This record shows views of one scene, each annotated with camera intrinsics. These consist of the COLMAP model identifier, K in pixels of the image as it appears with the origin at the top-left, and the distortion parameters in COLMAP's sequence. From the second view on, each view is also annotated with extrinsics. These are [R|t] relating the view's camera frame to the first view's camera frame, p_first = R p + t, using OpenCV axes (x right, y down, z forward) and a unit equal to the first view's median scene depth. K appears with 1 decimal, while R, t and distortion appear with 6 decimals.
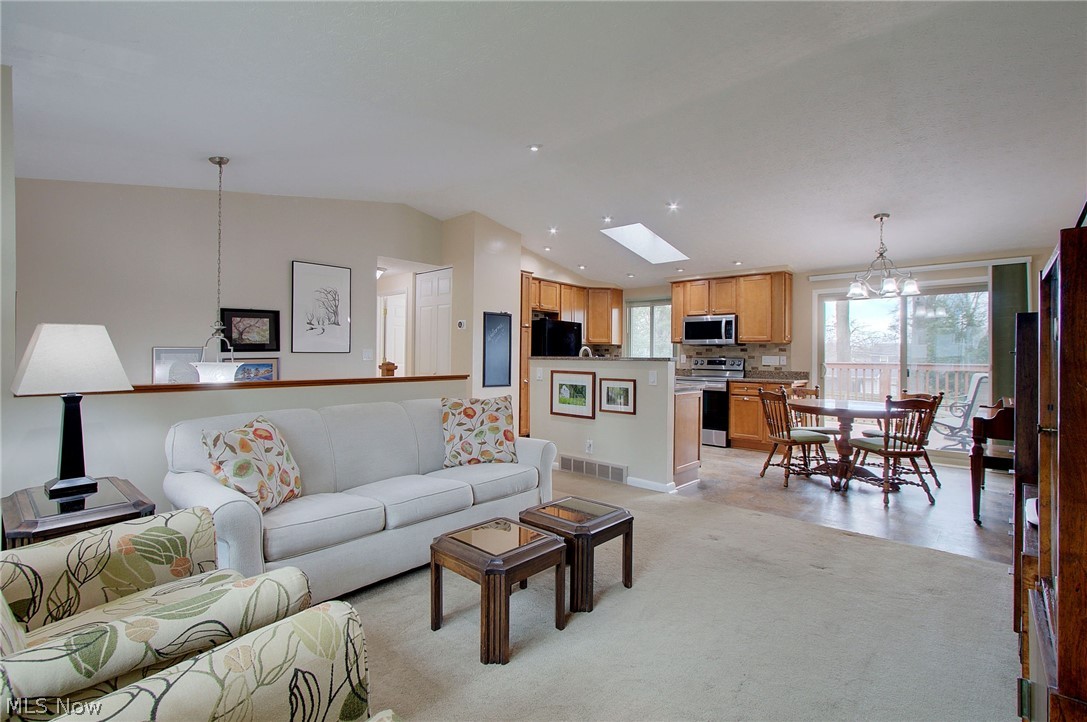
lens RADIAL K [[498.3, 0, 537.7], [0, 498.3, 348.7], [0, 0, 1]] dist [0.001882, 0.000645]
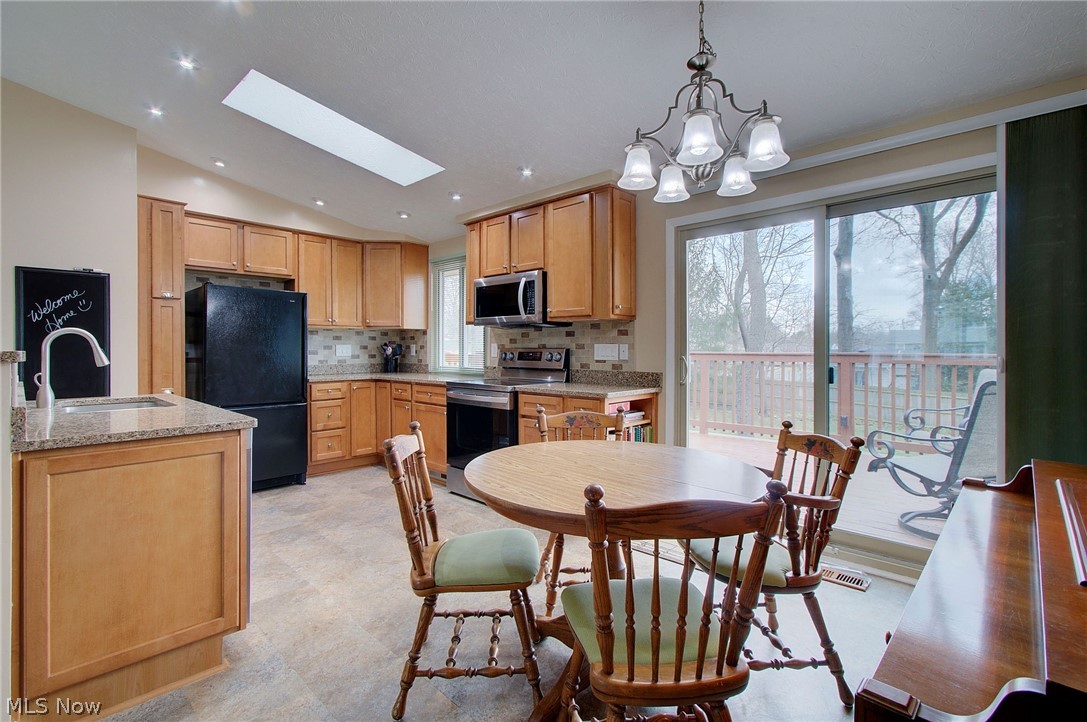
lens RADIAL K [[498.1, 0, 541.0], [0, 498.1, 348.2], [0, 0, 1]] dist [0.000556, 0.000348]
pose [[0.999631, -0.015063, -0.022626, 0.406172], [0.015386, 0.999781, 0.014176, 0.010501], [0.022407, -0.014519, 0.999643, 0.439225]]
